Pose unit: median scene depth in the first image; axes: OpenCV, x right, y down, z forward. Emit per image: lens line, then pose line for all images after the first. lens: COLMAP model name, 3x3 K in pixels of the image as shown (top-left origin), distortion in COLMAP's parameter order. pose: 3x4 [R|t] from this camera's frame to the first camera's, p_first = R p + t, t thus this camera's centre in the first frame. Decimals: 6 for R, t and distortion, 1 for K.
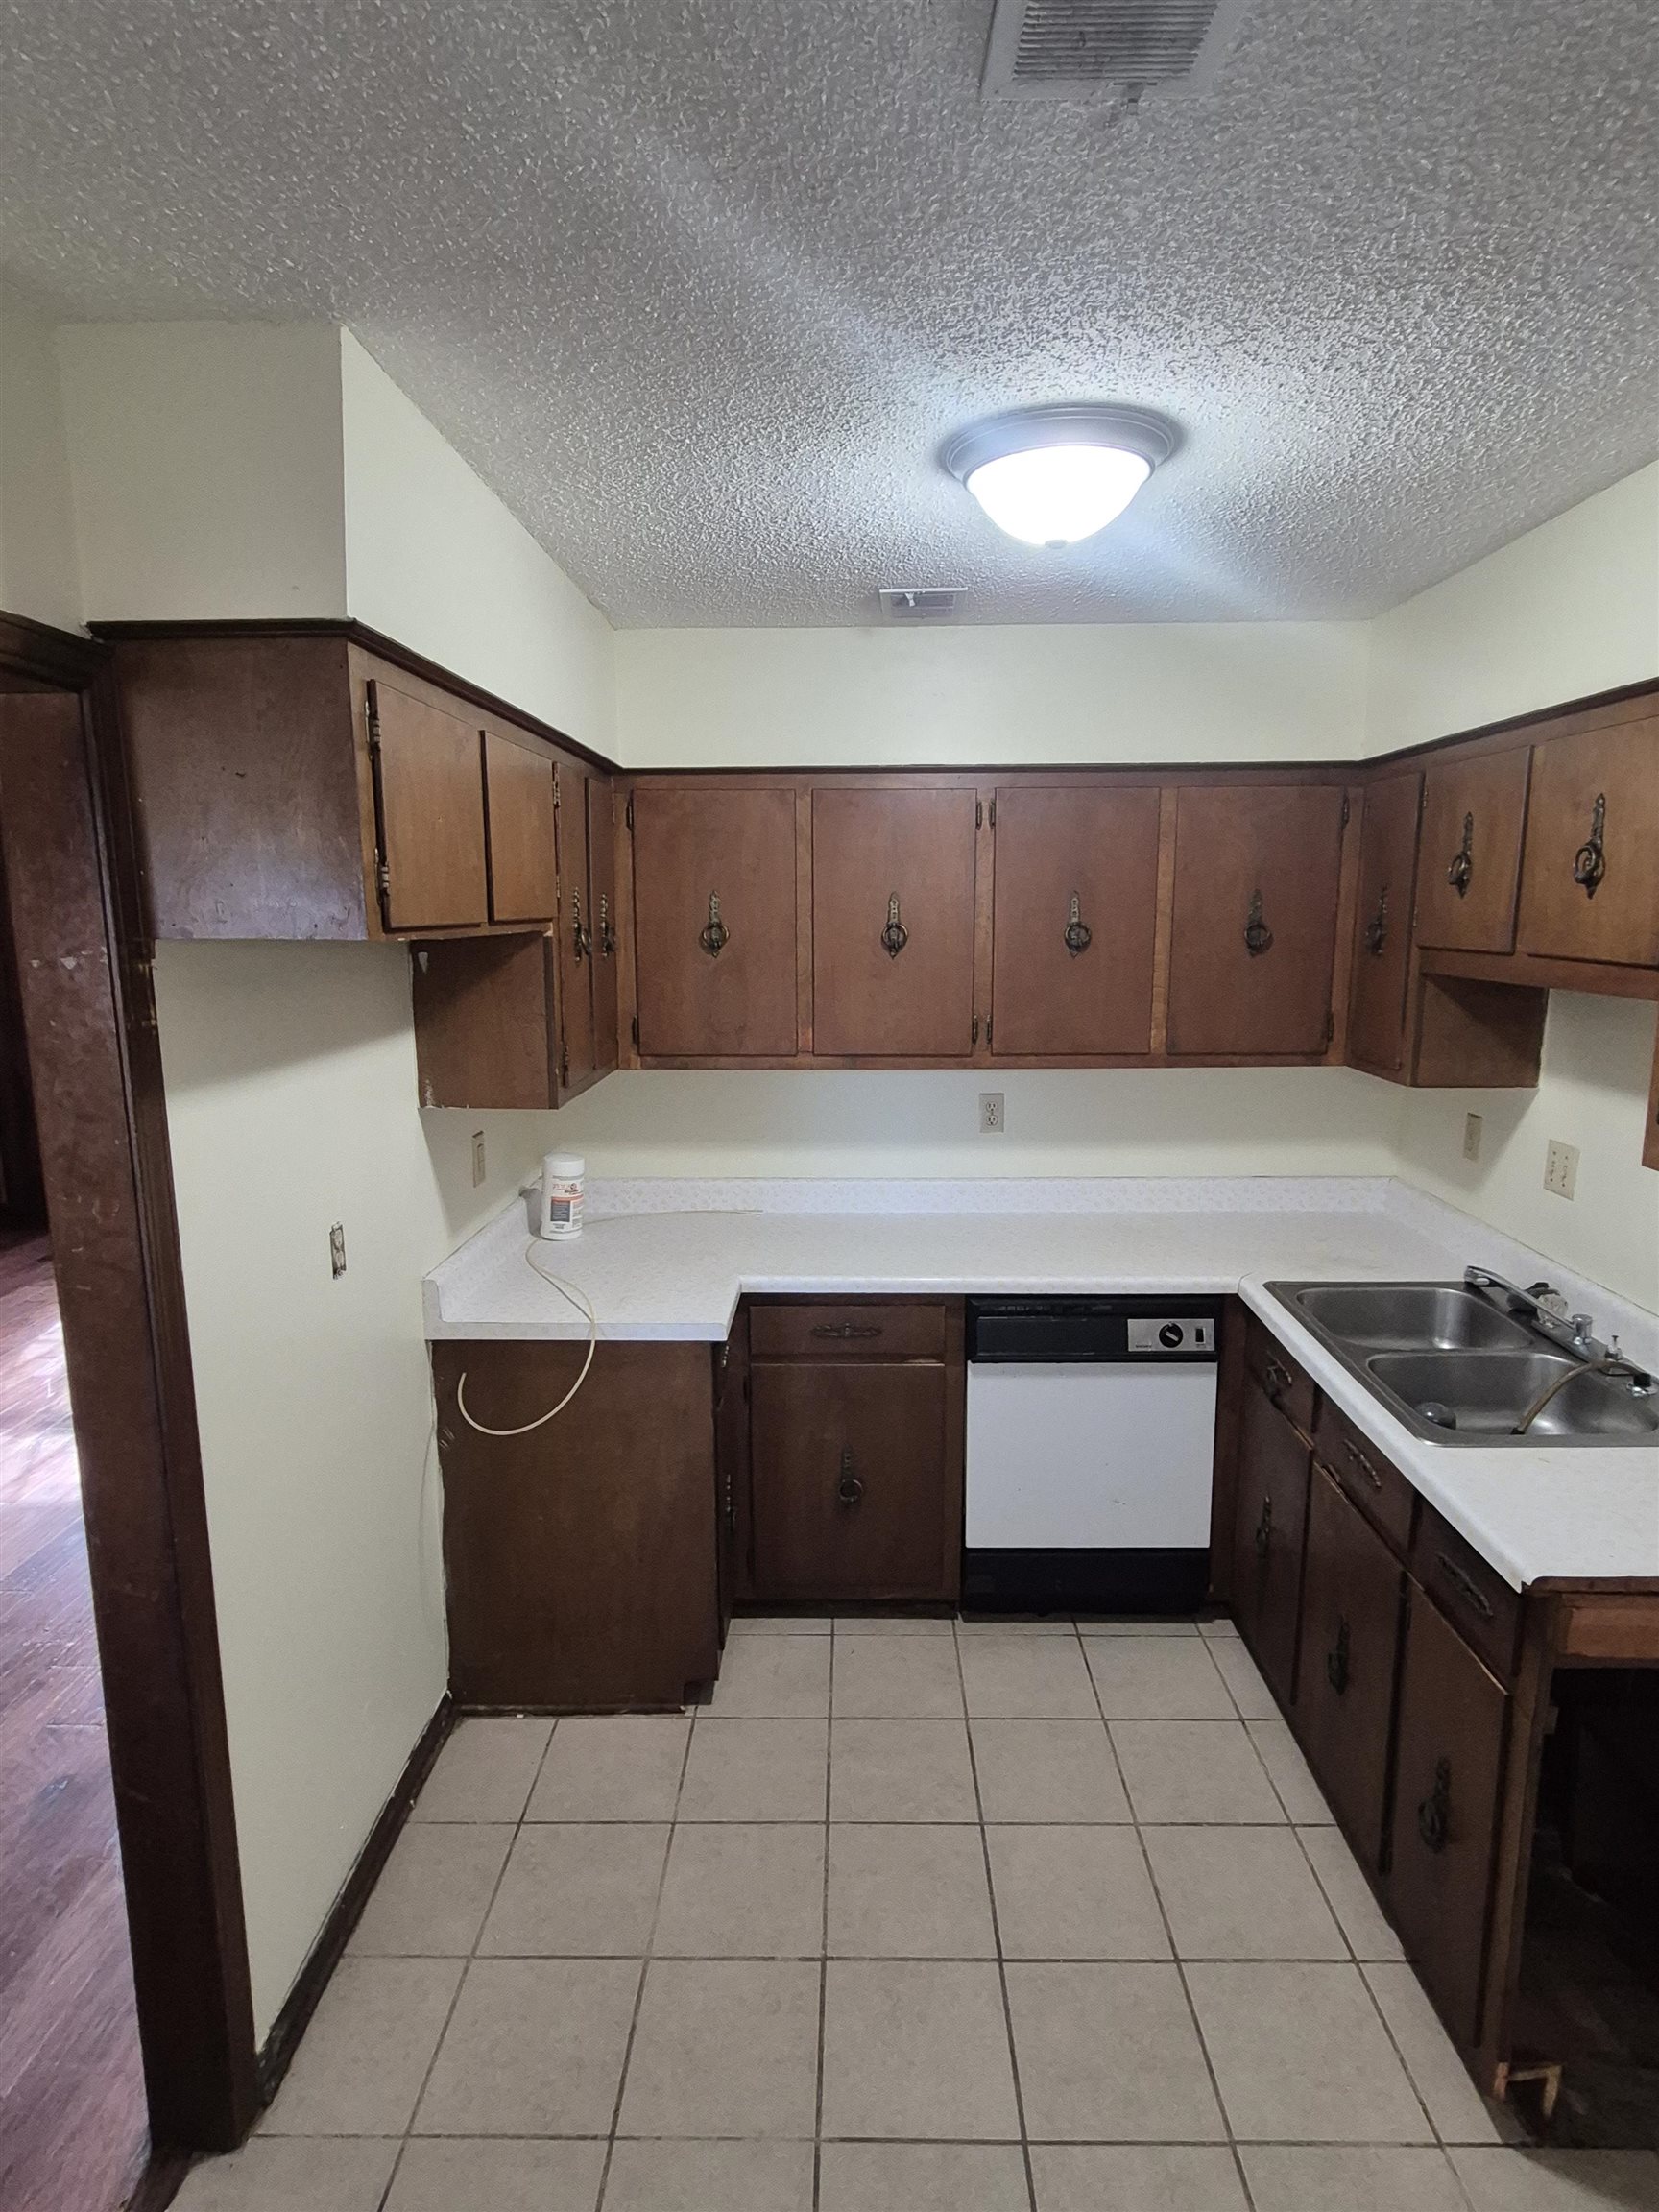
lens RADIAL K [[1182.5, 0, 836.2], [0, 1182.5, 1127.3], [0, 0, 1]] dist [0.033870, 0.000224]
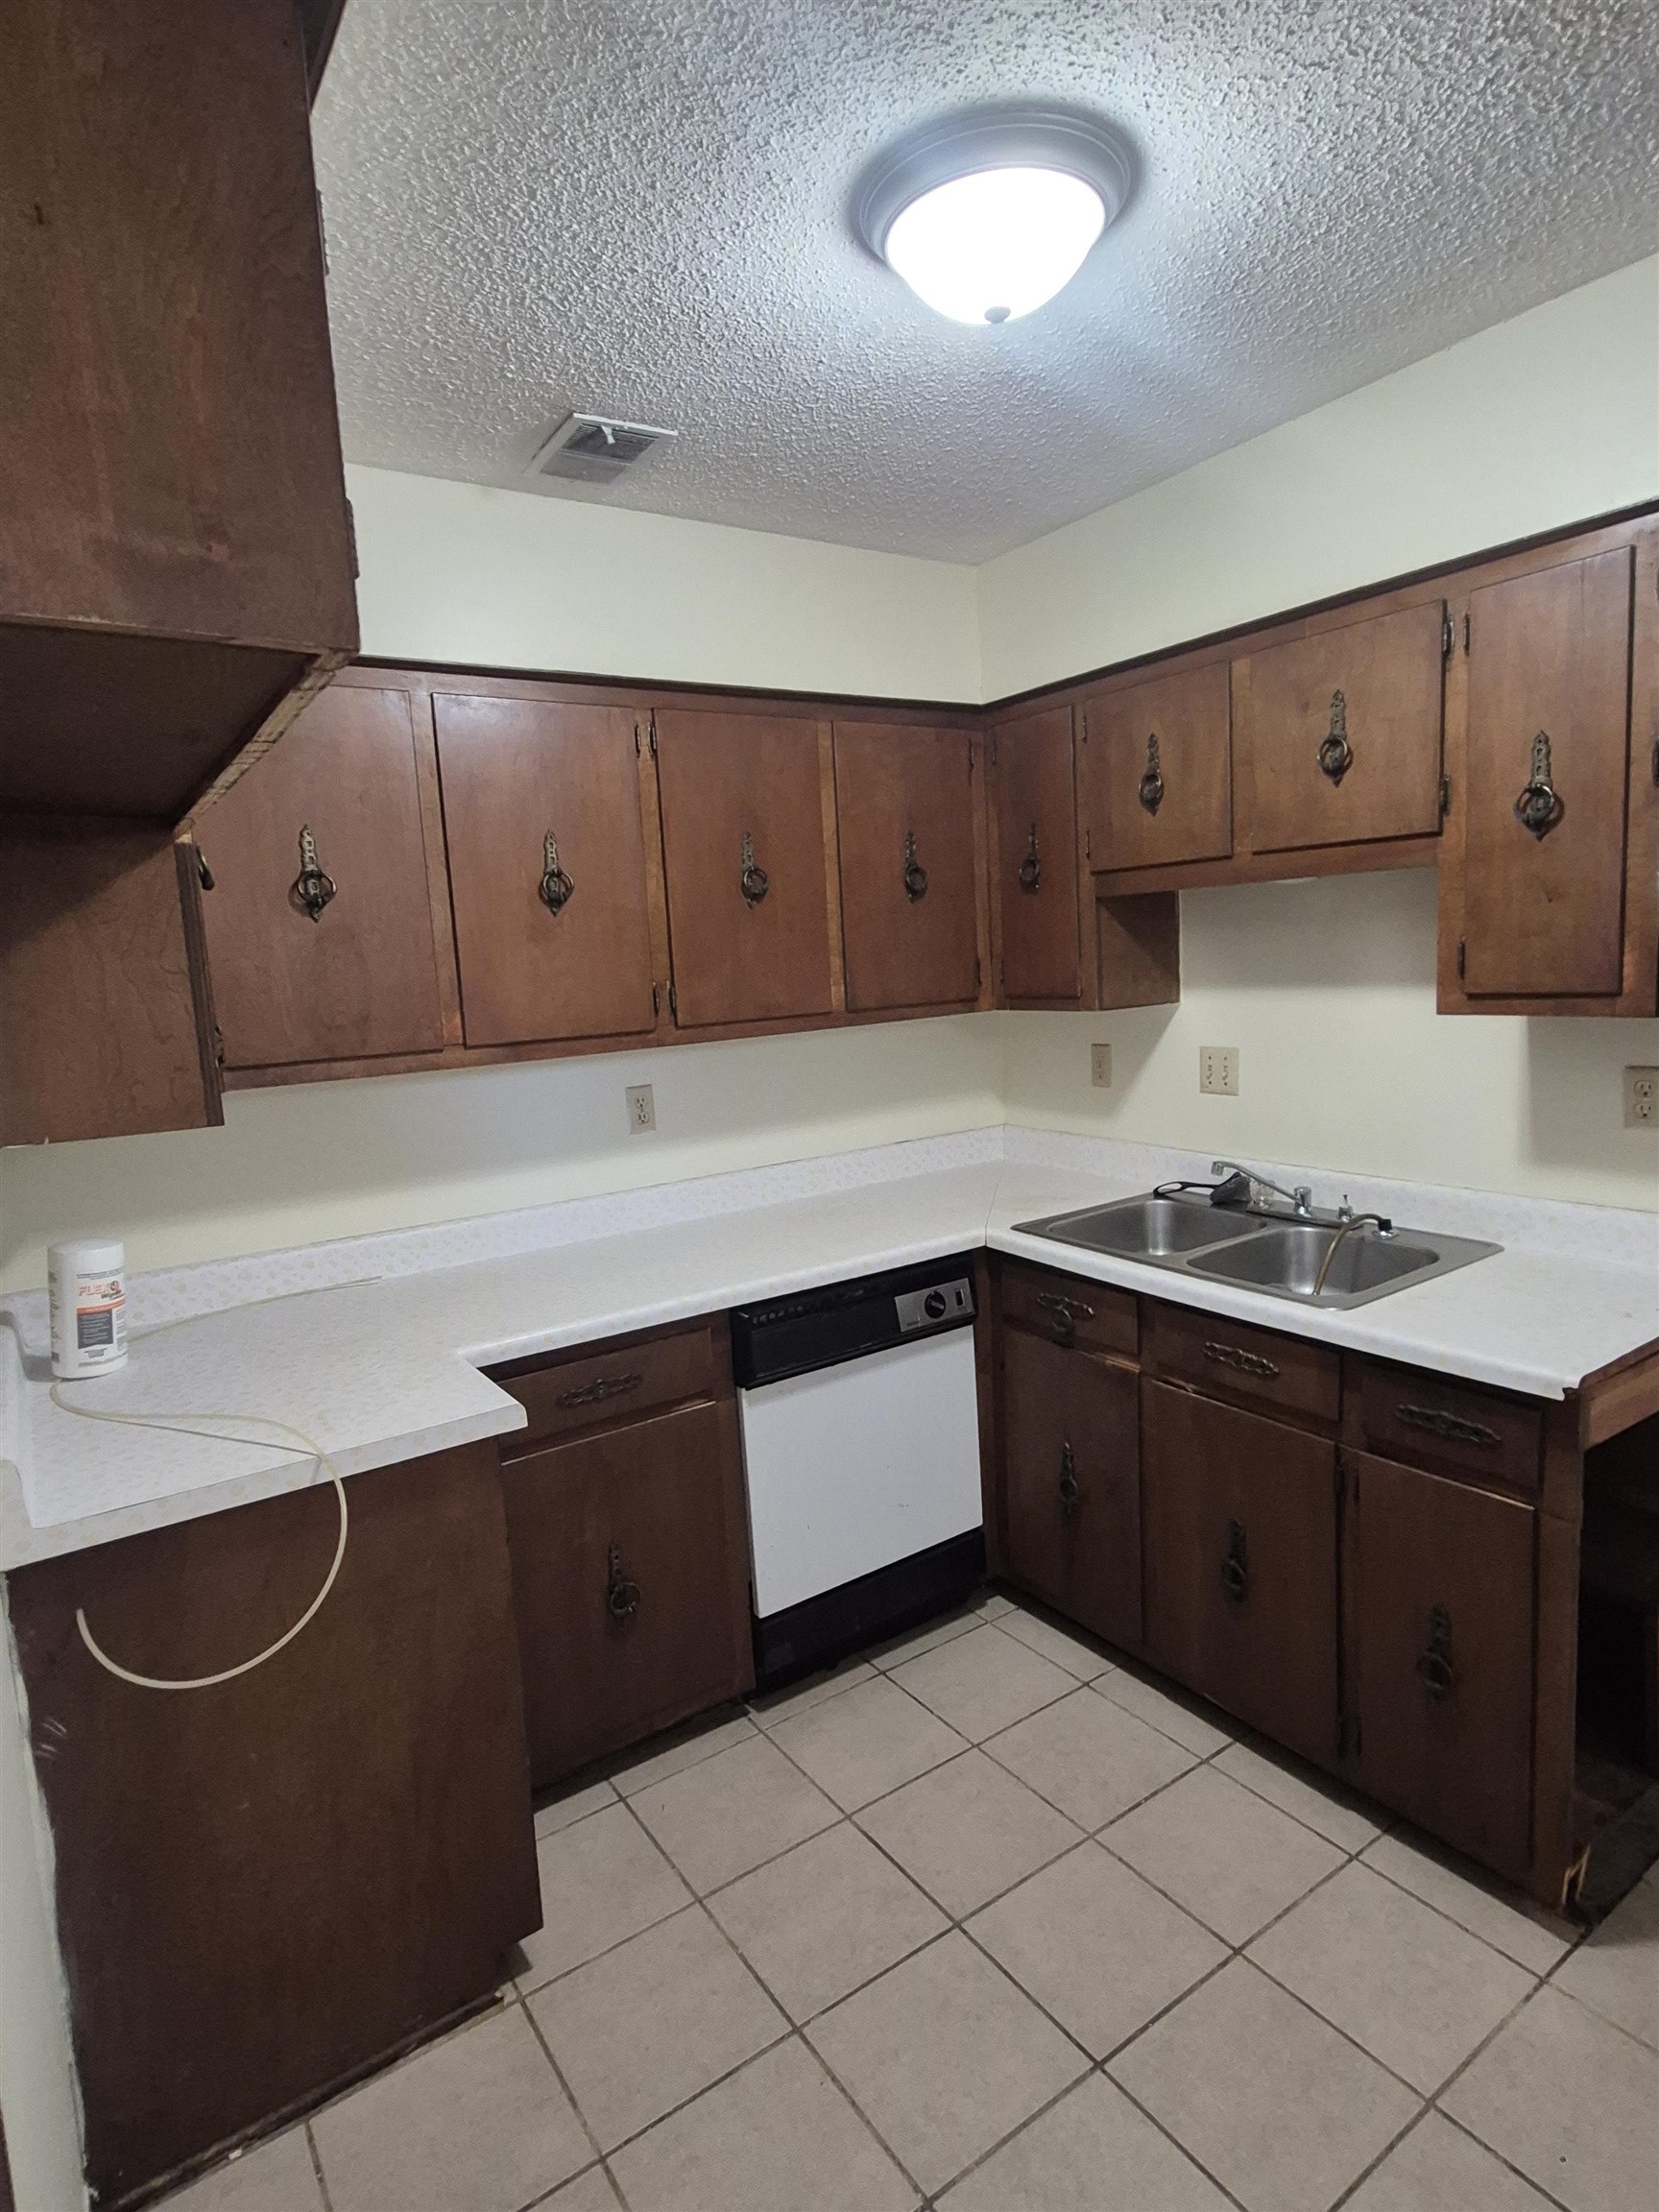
lens RADIAL K [[1203.9, 0, 842.1], [0, 1203.9, 1122.6], [0, 0, 1]] dist [0.026167, -0.000007]
pose [[0.820389, -0.125983, 0.557754, -0.277519], [0.160612, 0.986928, -0.013318, 0.037703], [-0.548785, 0.100508, 0.829899, 0.253550]]
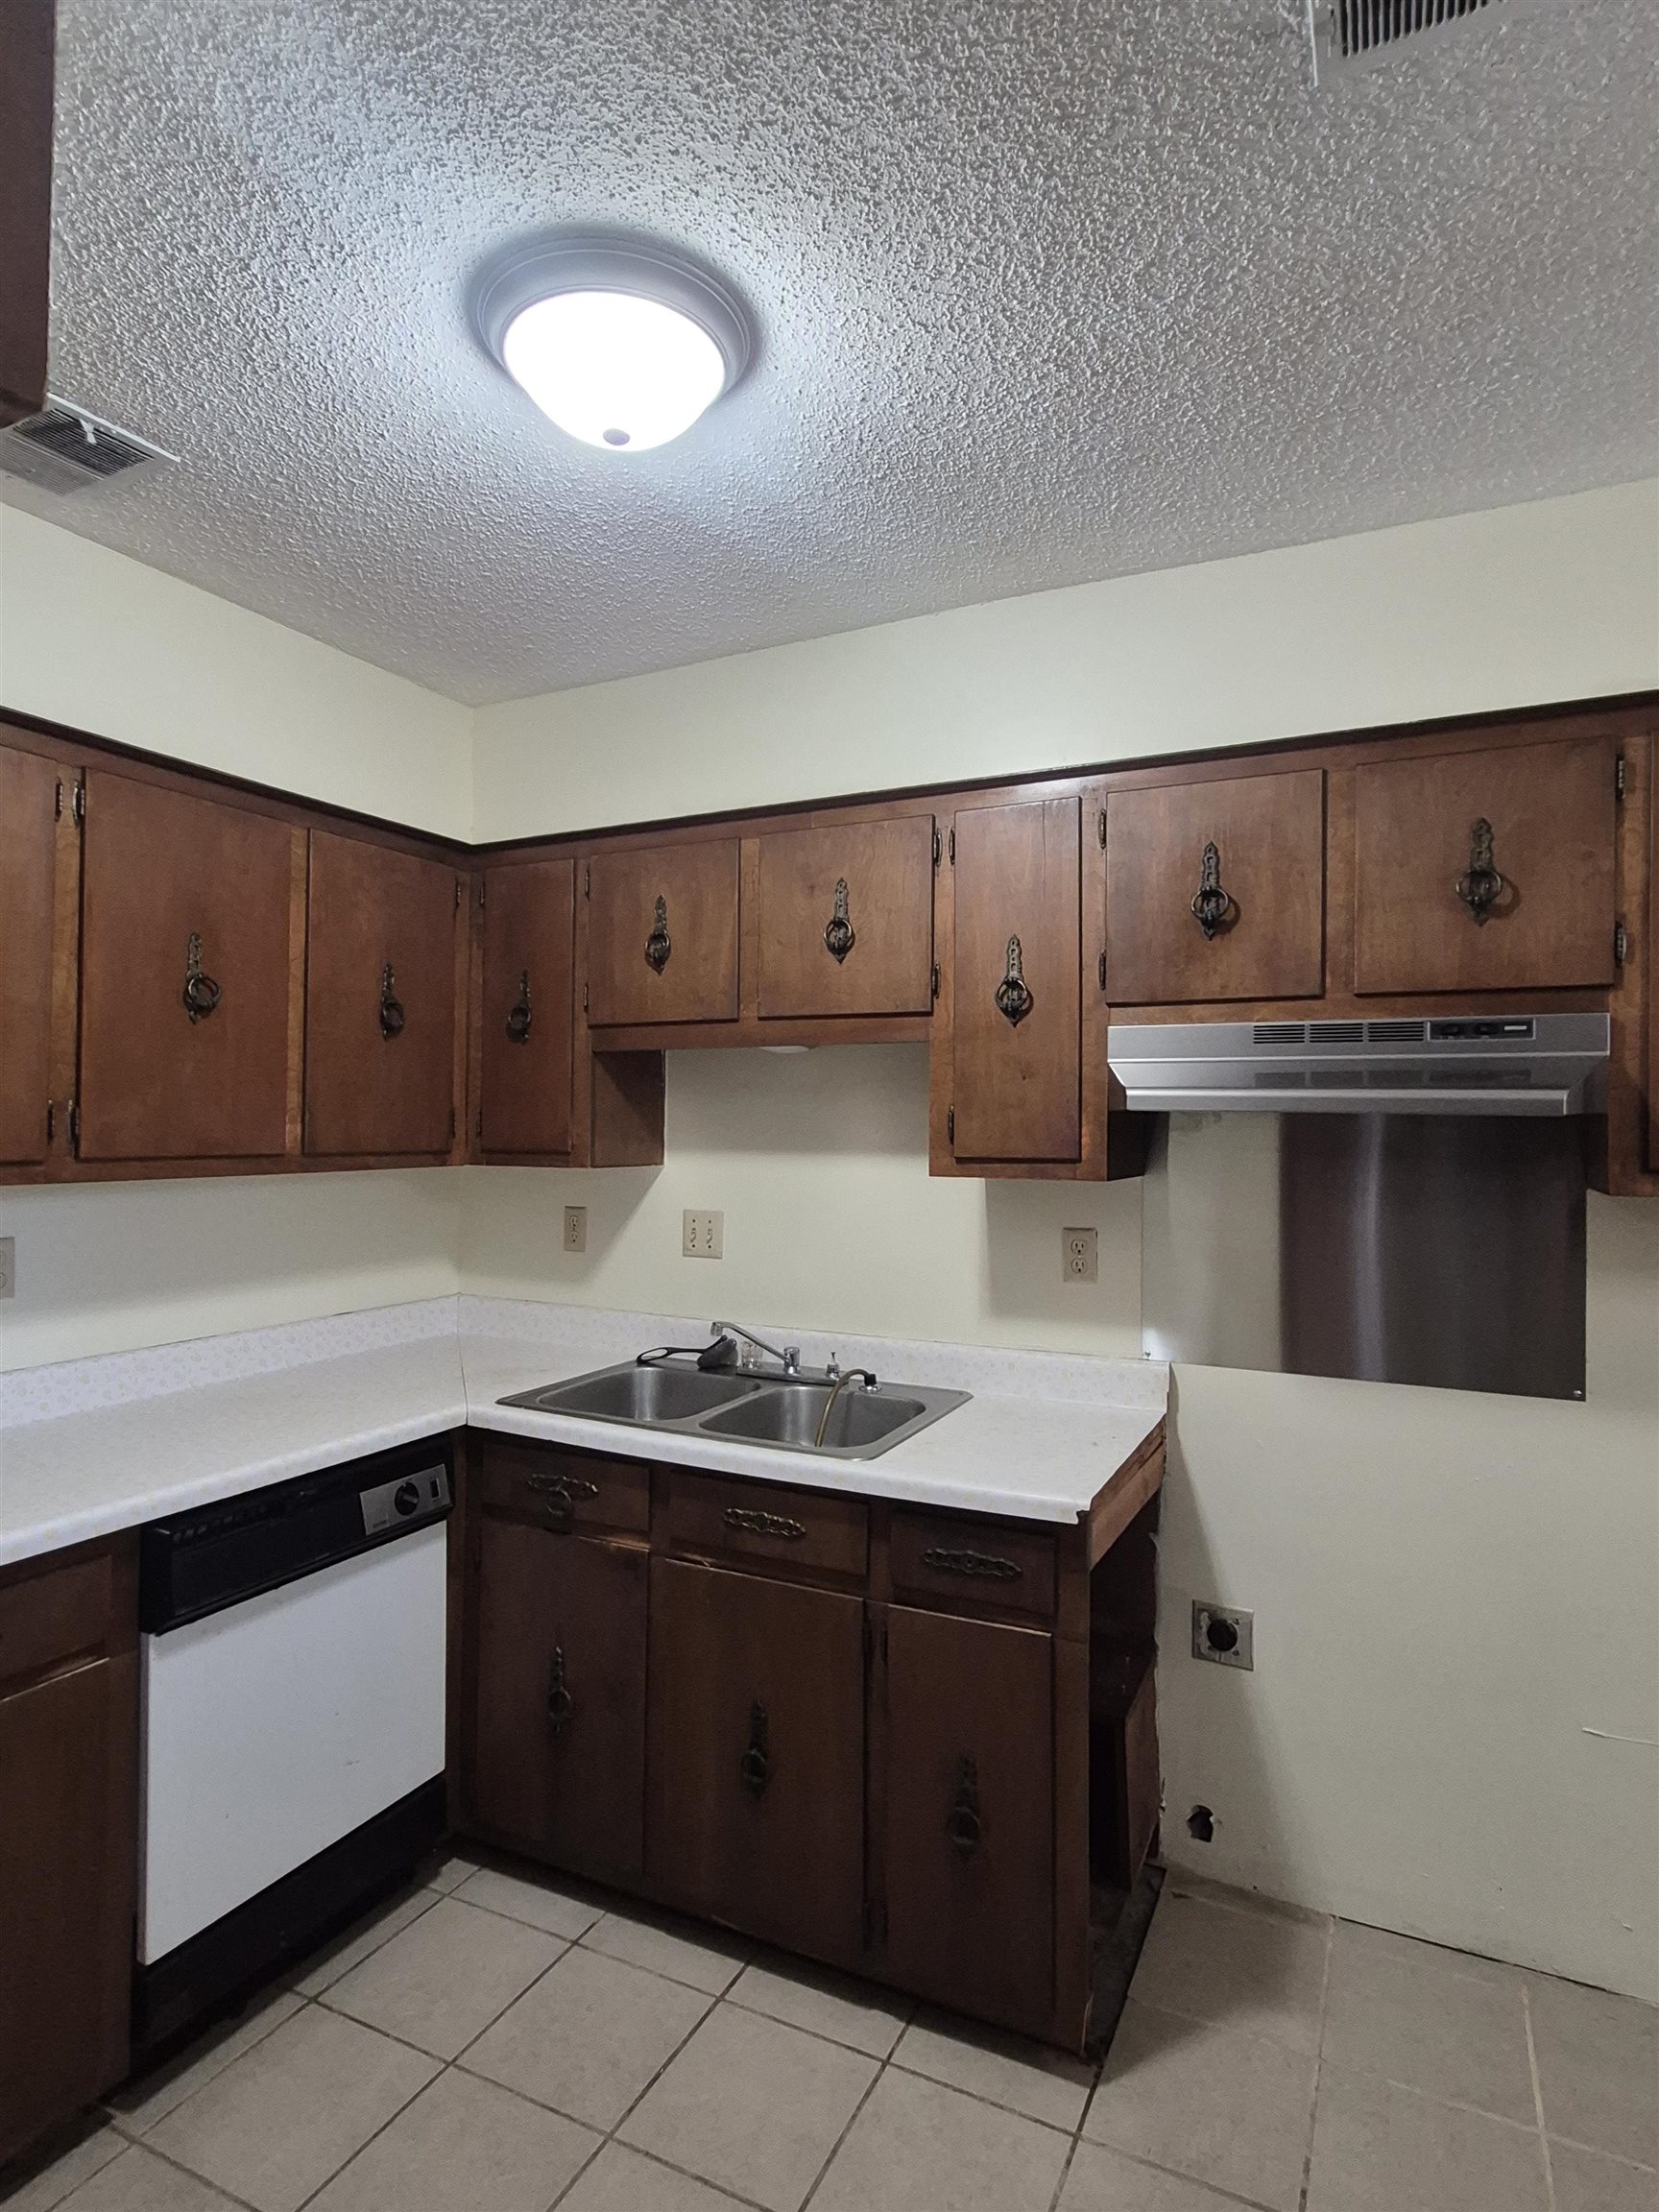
lens RADIAL K [[1204.1, 0, 825.7], [0, 1204.1, 1120.0], [0, 0, 1]] dist [0.022663, 0.000162]
pose [[0.448063, 0.012268, 0.893918, -0.307785], [0.158473, 0.982981, -0.092923, 0.048472], [-0.879844, 0.183297, 0.438493, 0.364055]]
